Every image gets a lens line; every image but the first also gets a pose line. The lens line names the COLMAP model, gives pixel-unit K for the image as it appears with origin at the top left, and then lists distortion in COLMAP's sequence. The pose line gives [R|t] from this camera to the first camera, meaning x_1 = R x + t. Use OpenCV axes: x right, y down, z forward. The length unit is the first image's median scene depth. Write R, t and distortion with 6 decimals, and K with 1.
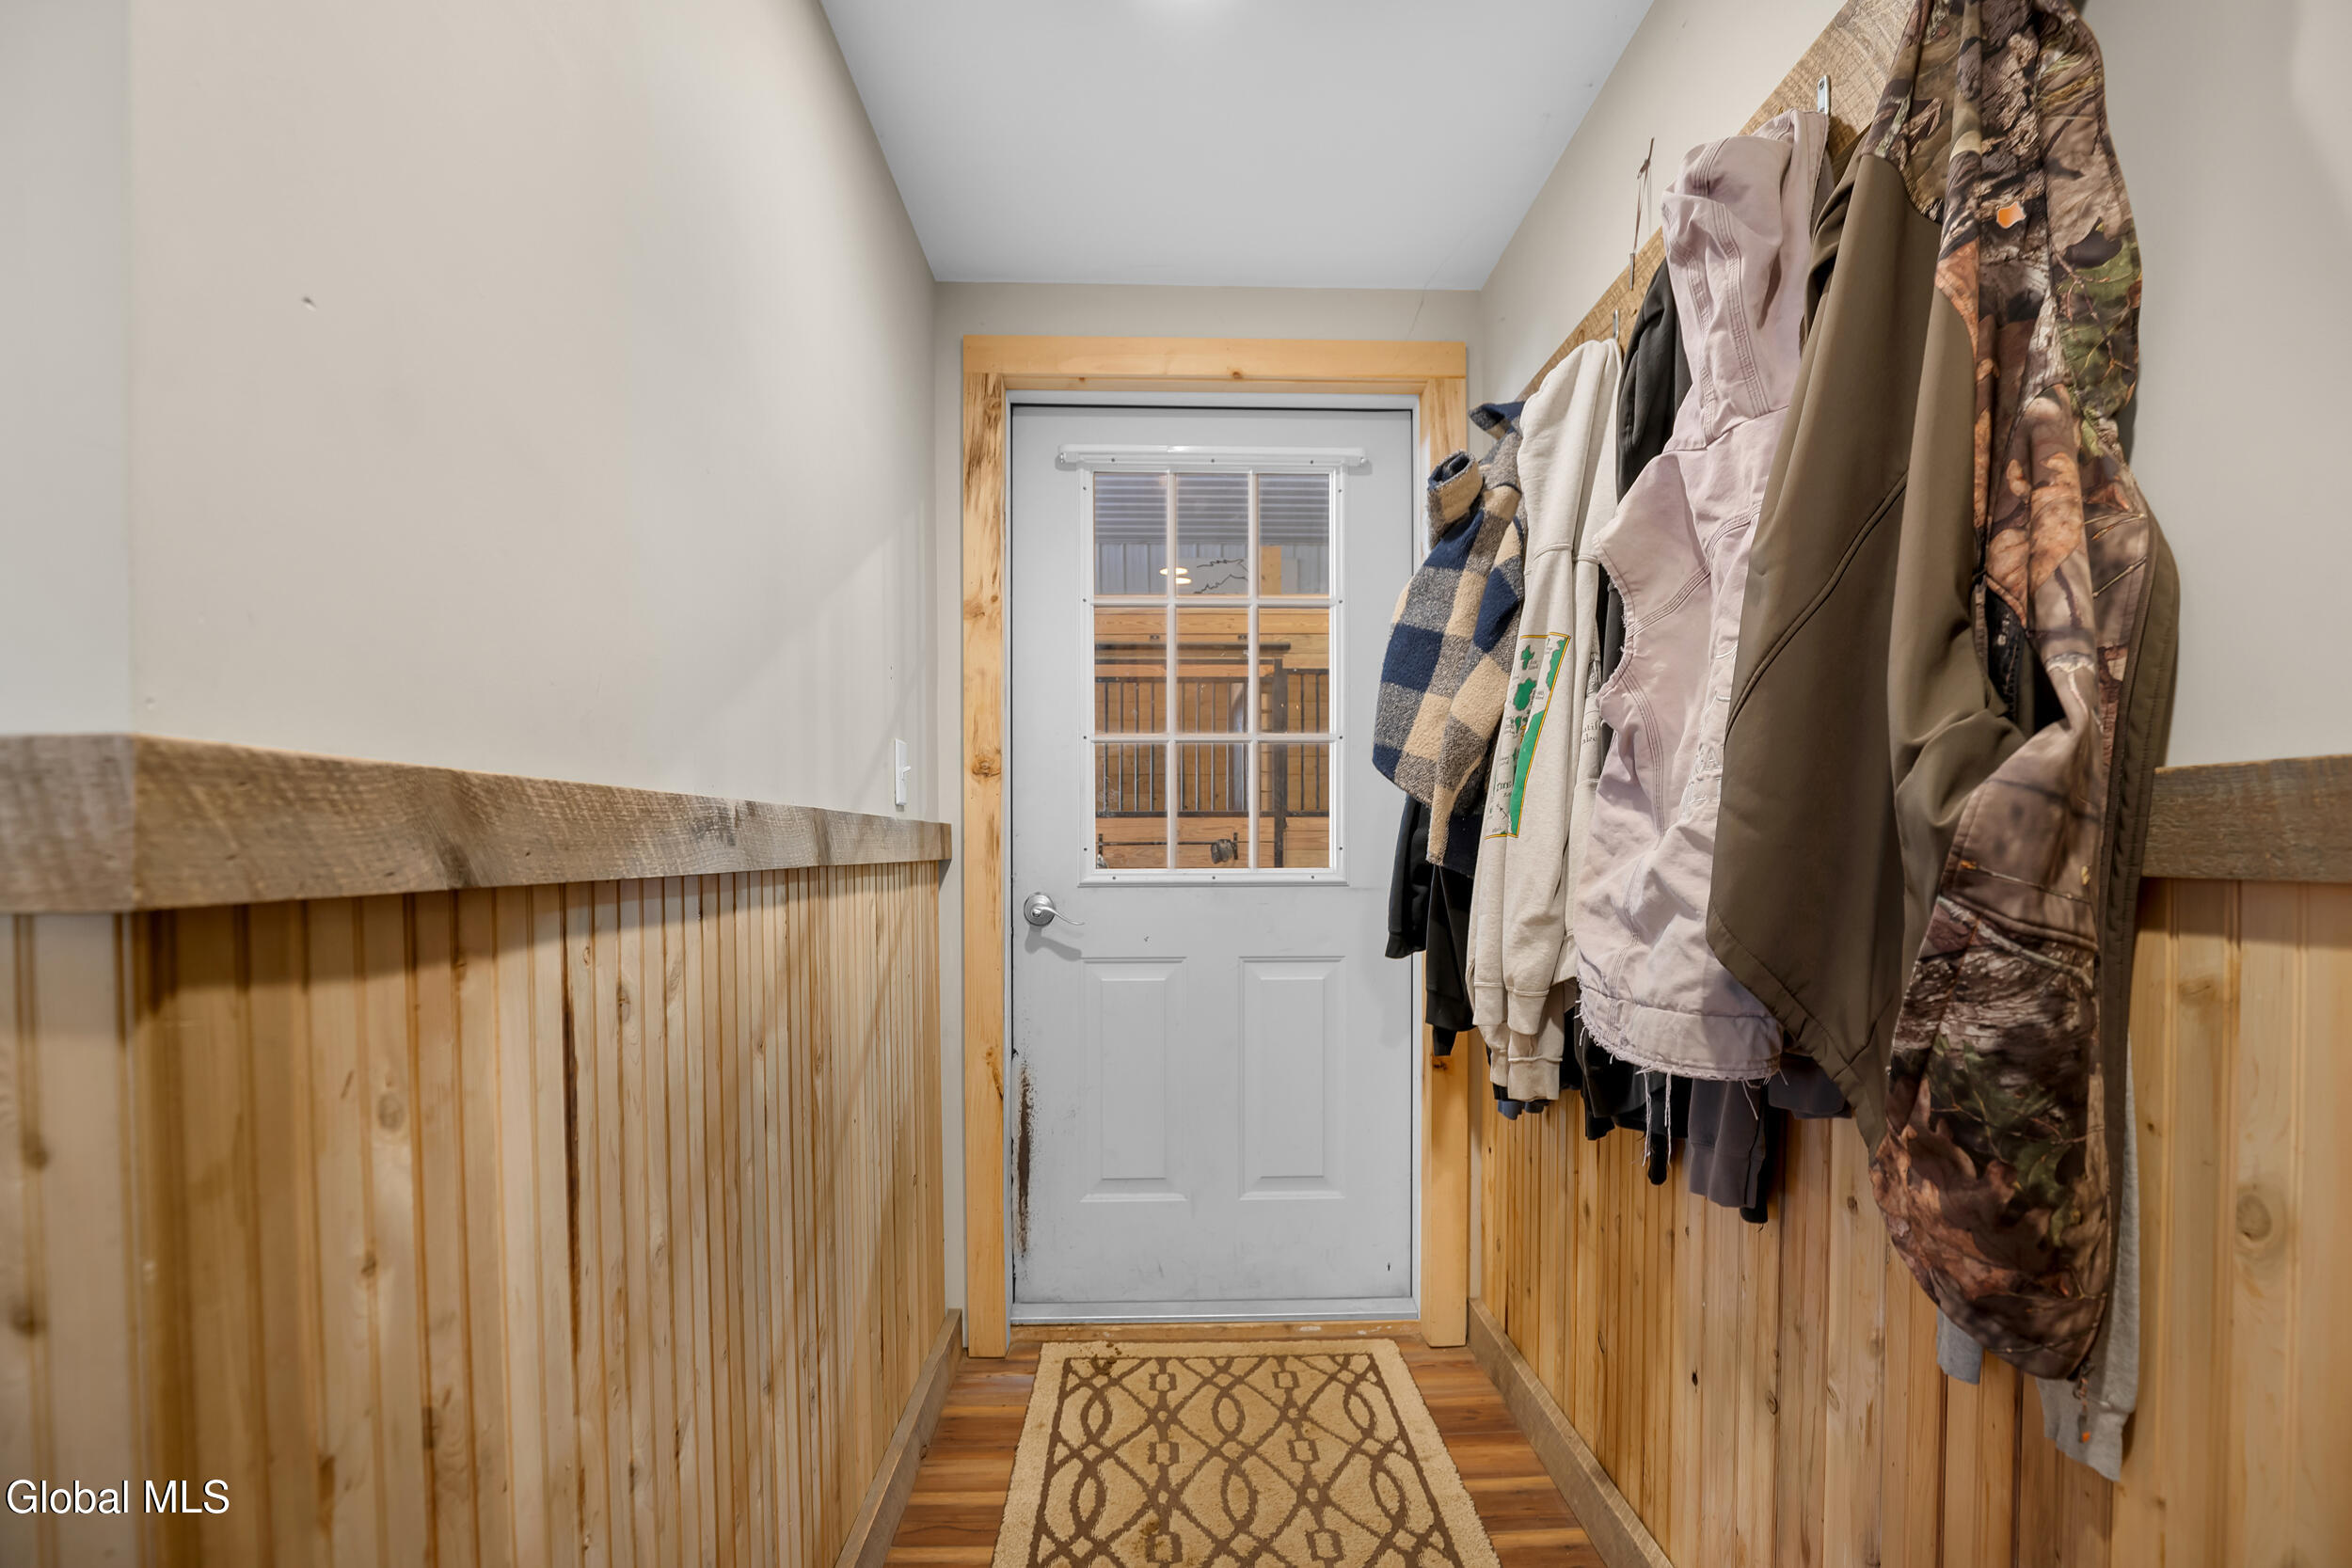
lens RADIAL K [[1167.3, 0, 1186.7], [0, 1167.3, 859.0], [0, 0, 1]] dist [-0.038003, 0.006686]
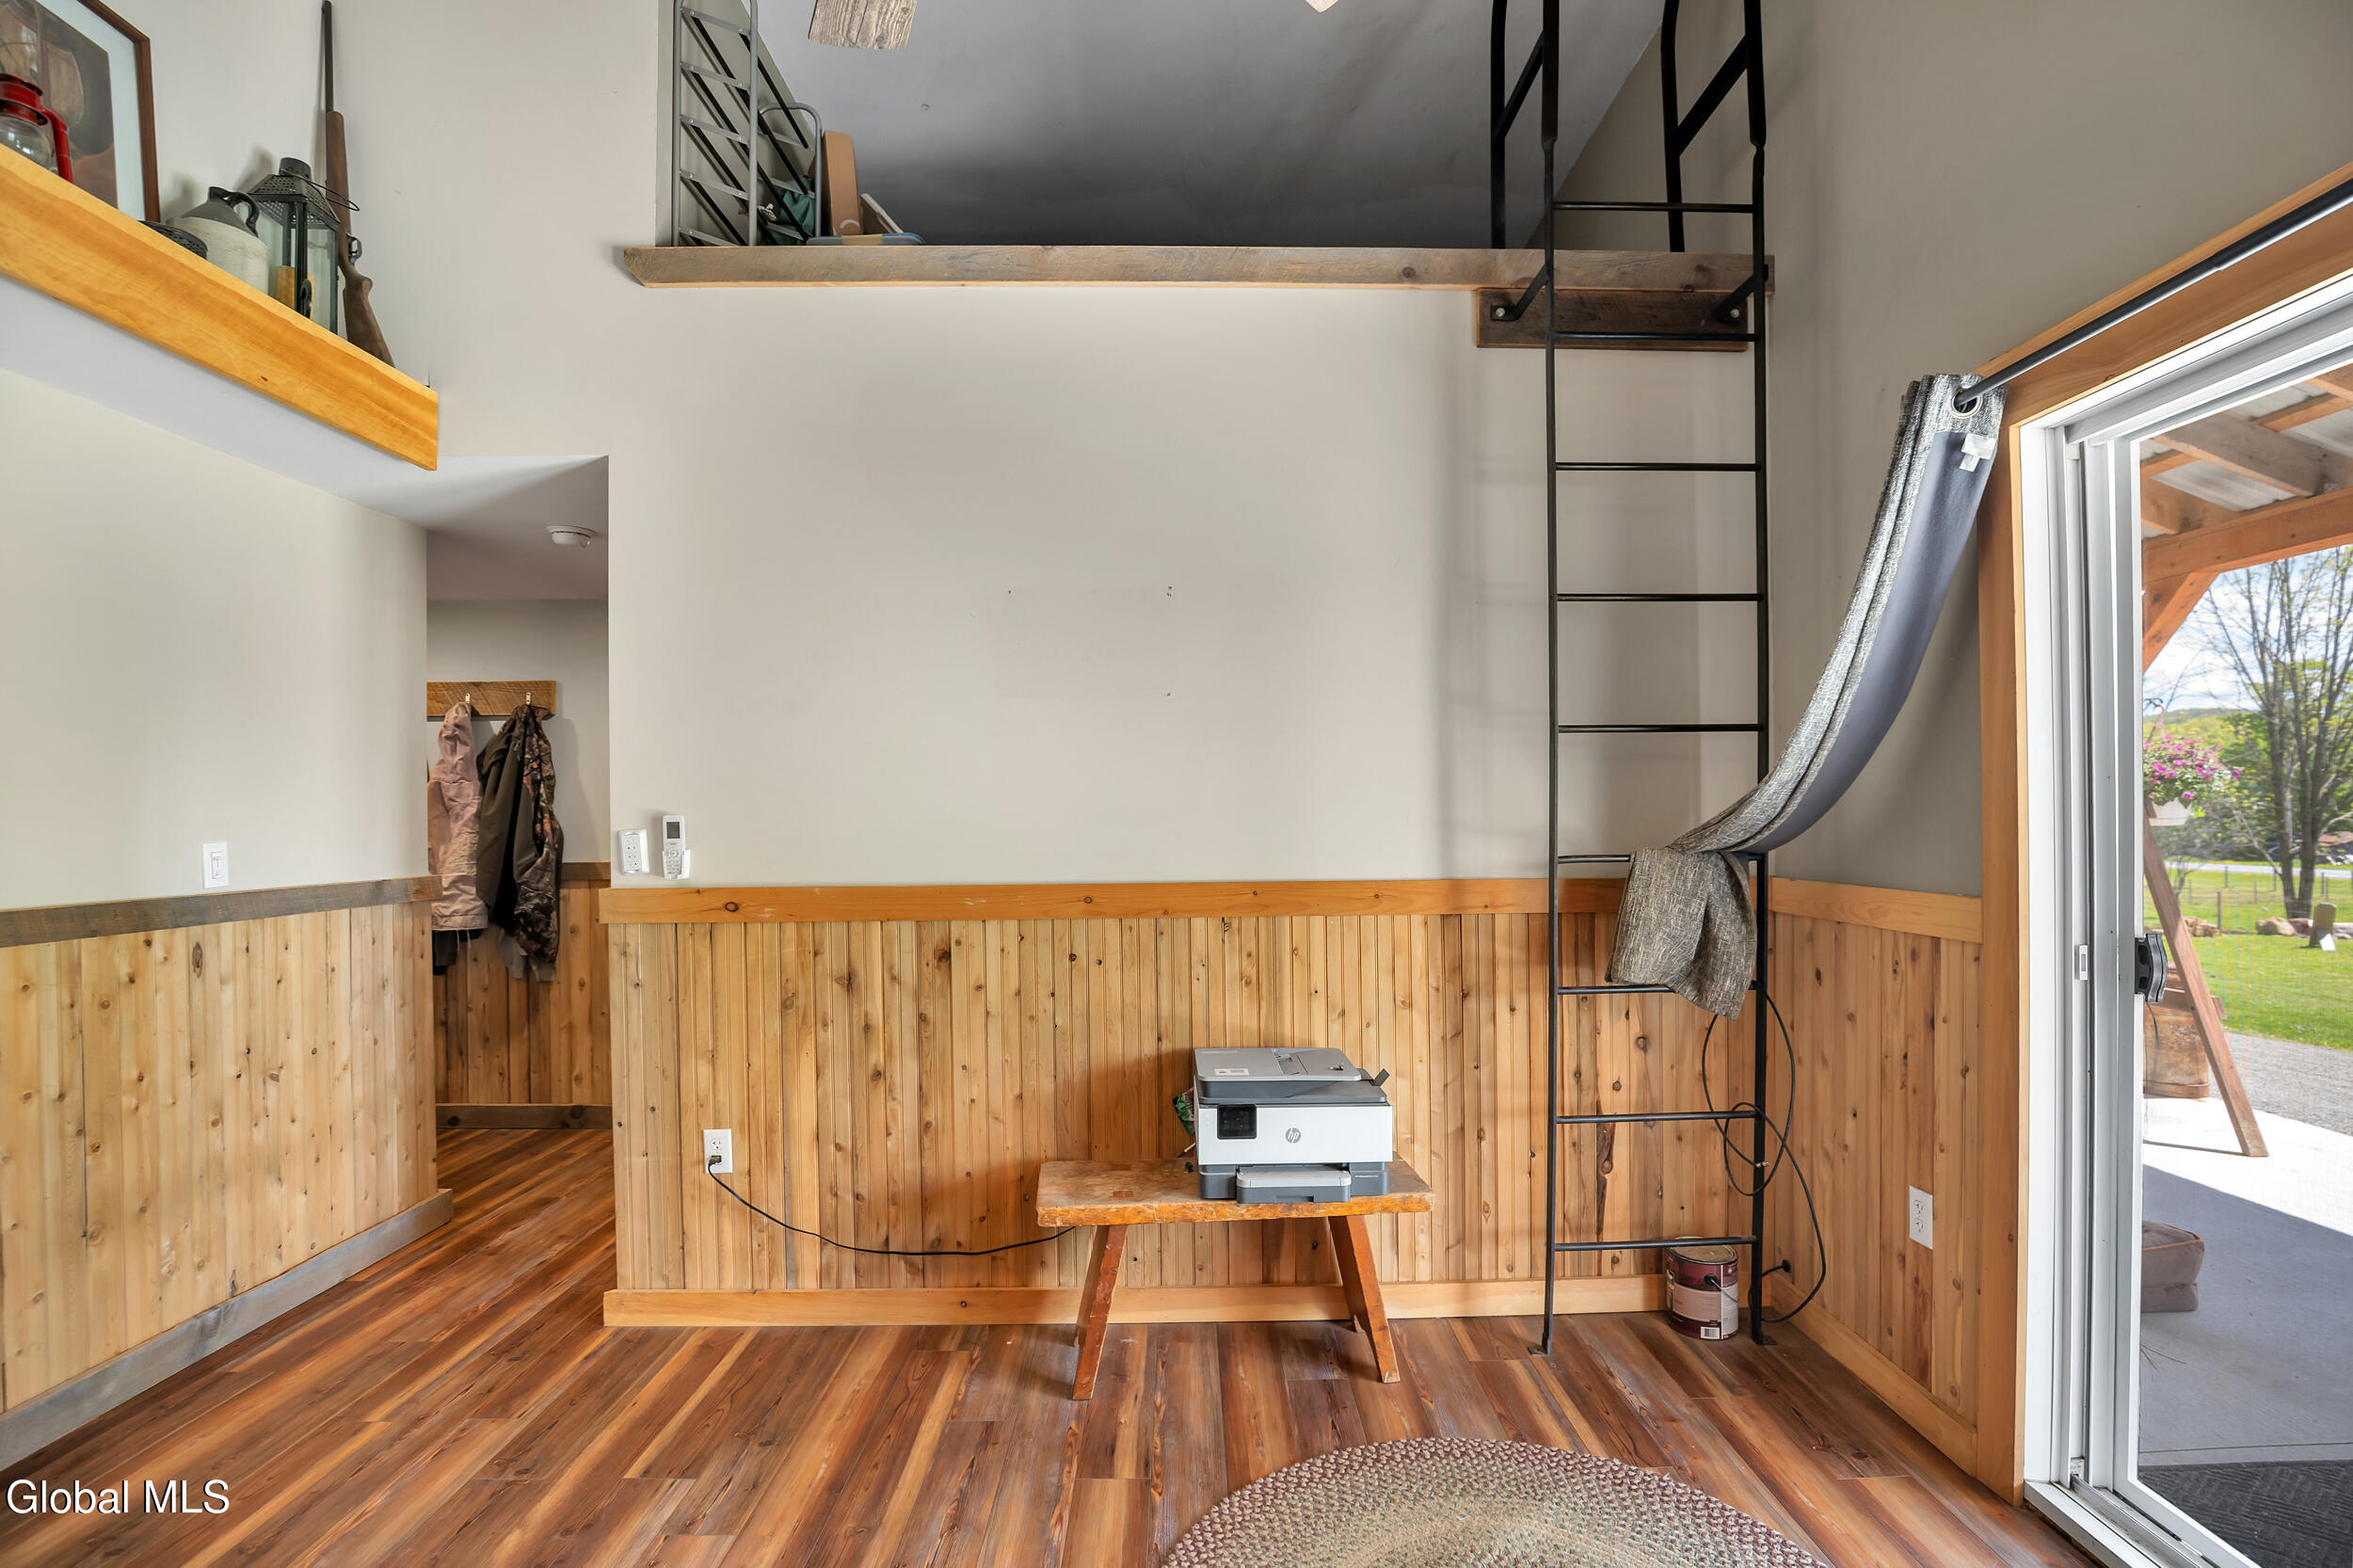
lens RADIAL K [[1101.2, 0, 1184.6], [0, 1101.2, 818.1], [0, 0, 1]] dist [-0.023445, -0.000120]
pose [[0.016067, -0.000008, 0.999871, -2.676707], [0.026683, 0.999644, -0.000421, -0.119555], [-0.999515, 0.026686, 0.016062, -1.337003]]
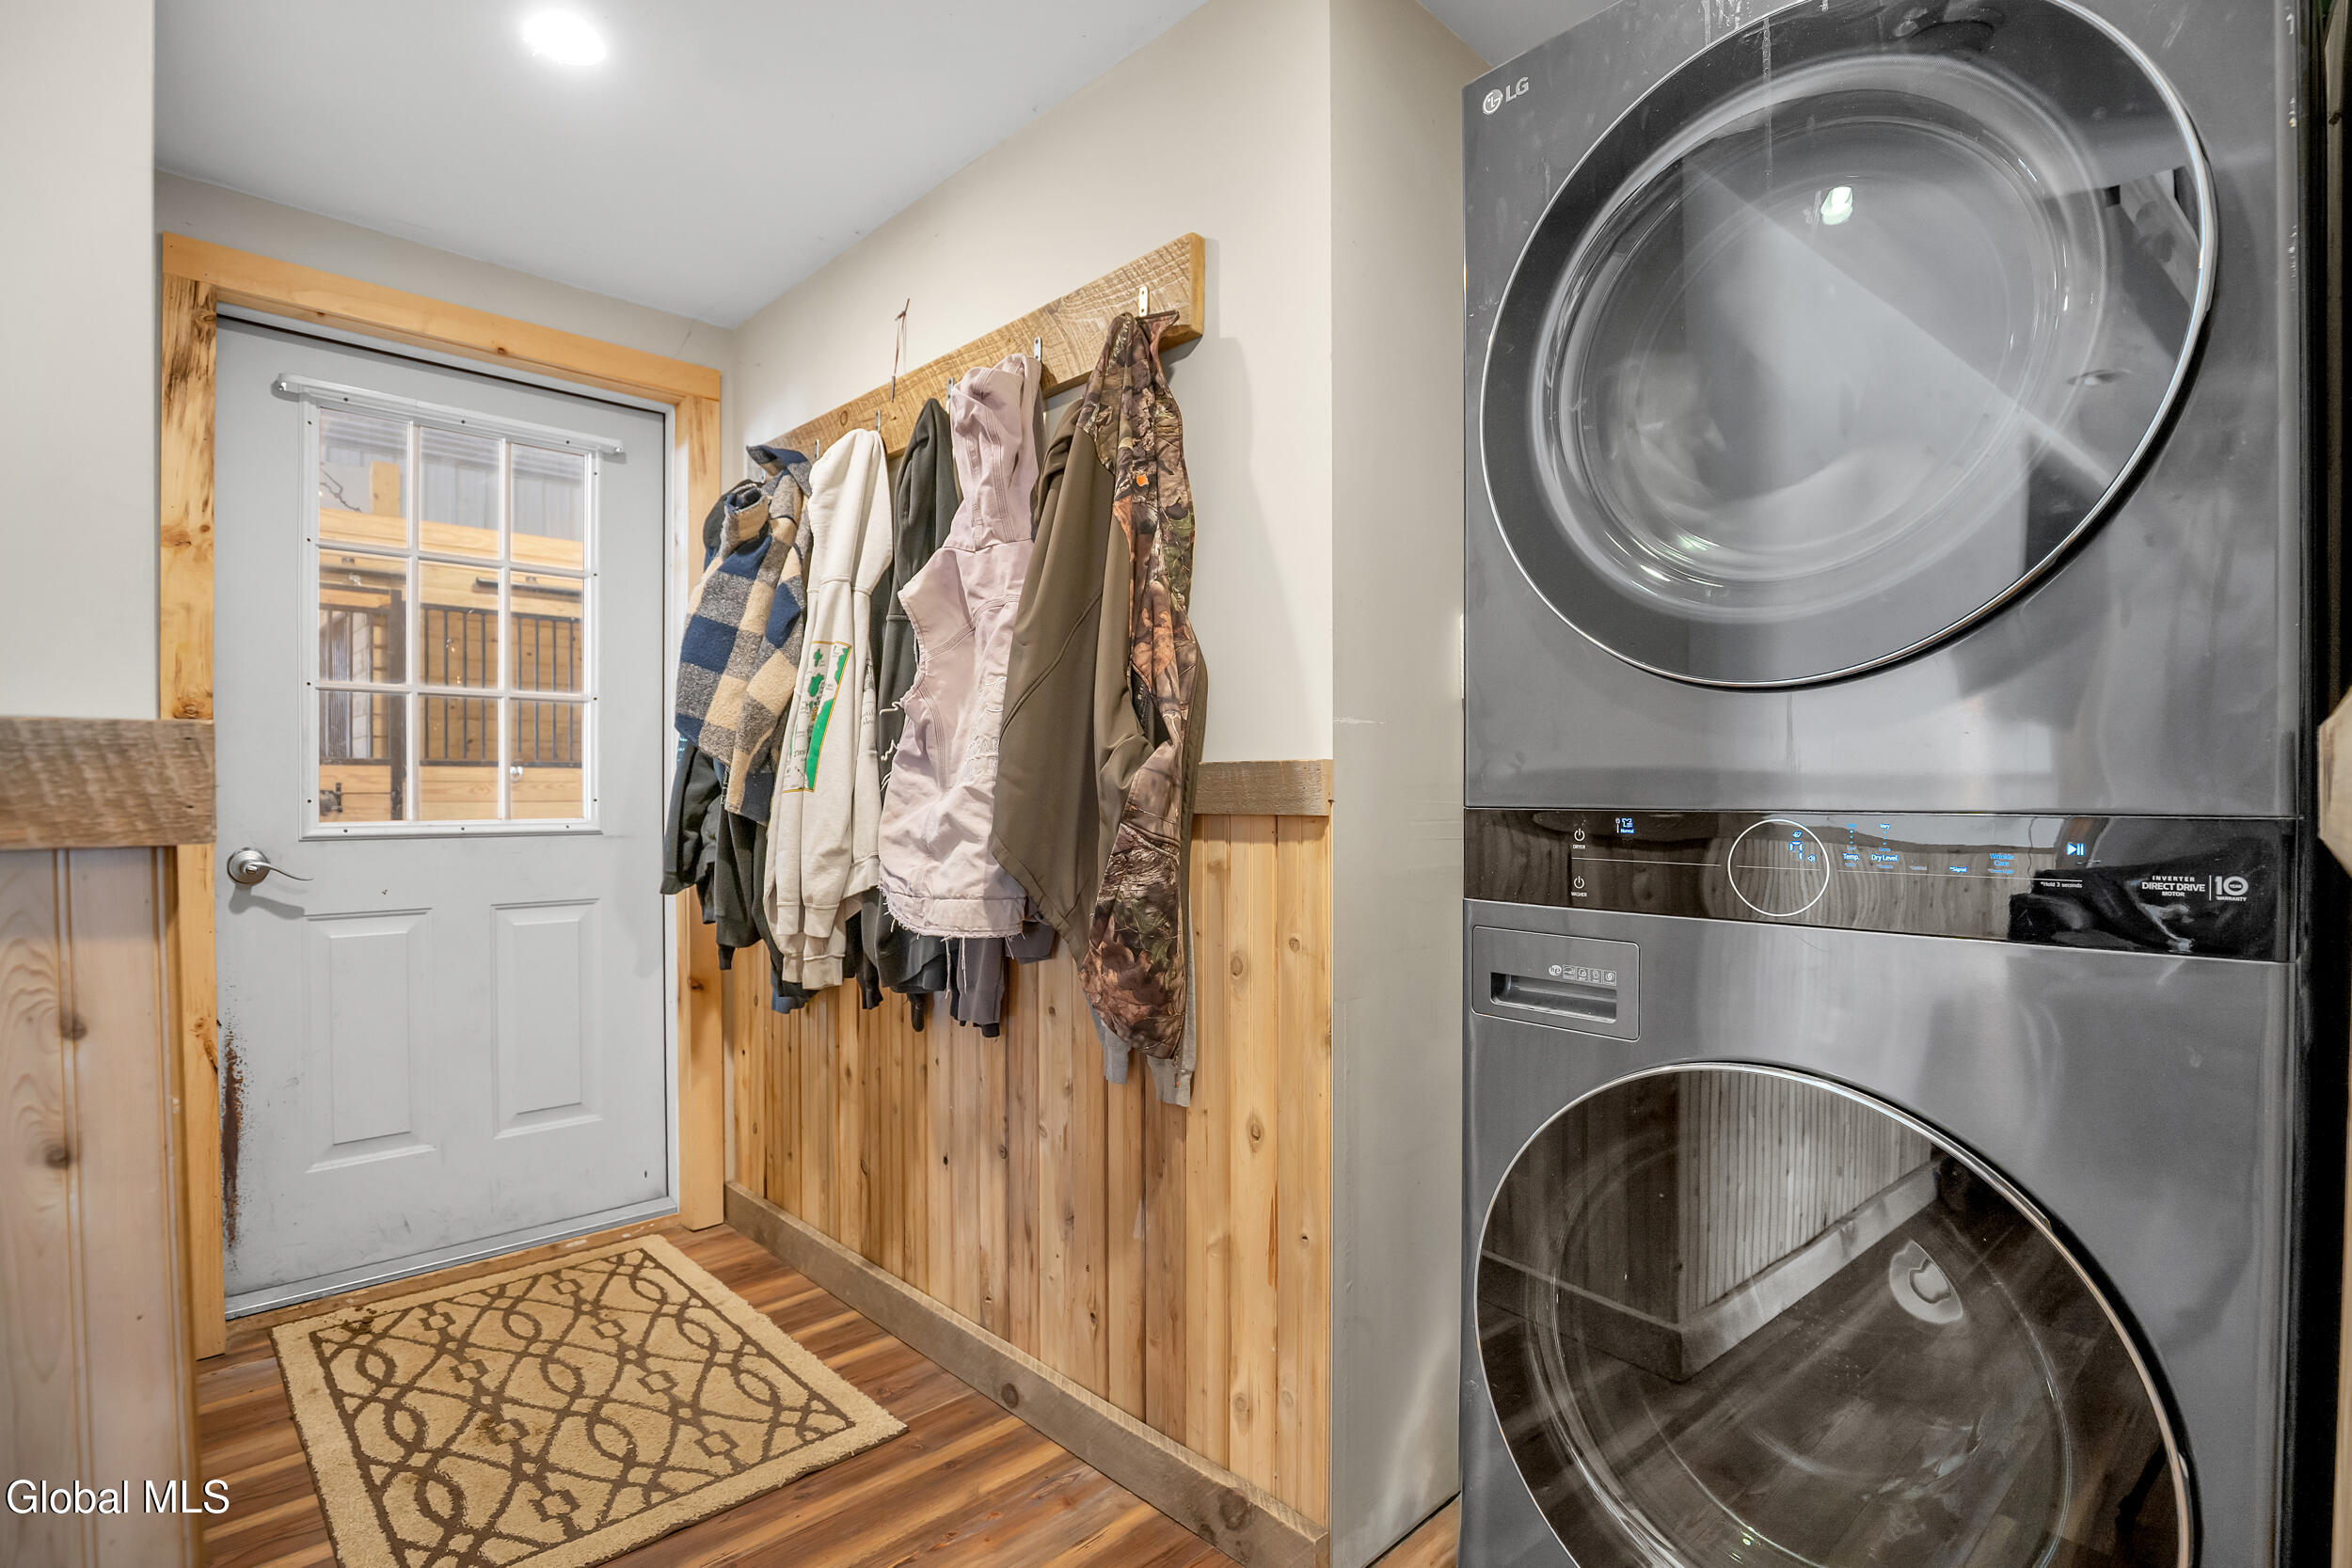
lens RADIAL K [[1131.4, 0, 1183.7], [0, 1131.4, 793.7], [0, 0, 1]] dist [-0.001483, -0.000020]
pose [[0.742429, 0.003393, 0.669916, -0.307721], [0.006299, 0.999908, -0.012045, 0.002222], [-0.669895, 0.013162, 0.742339, -0.287976]]
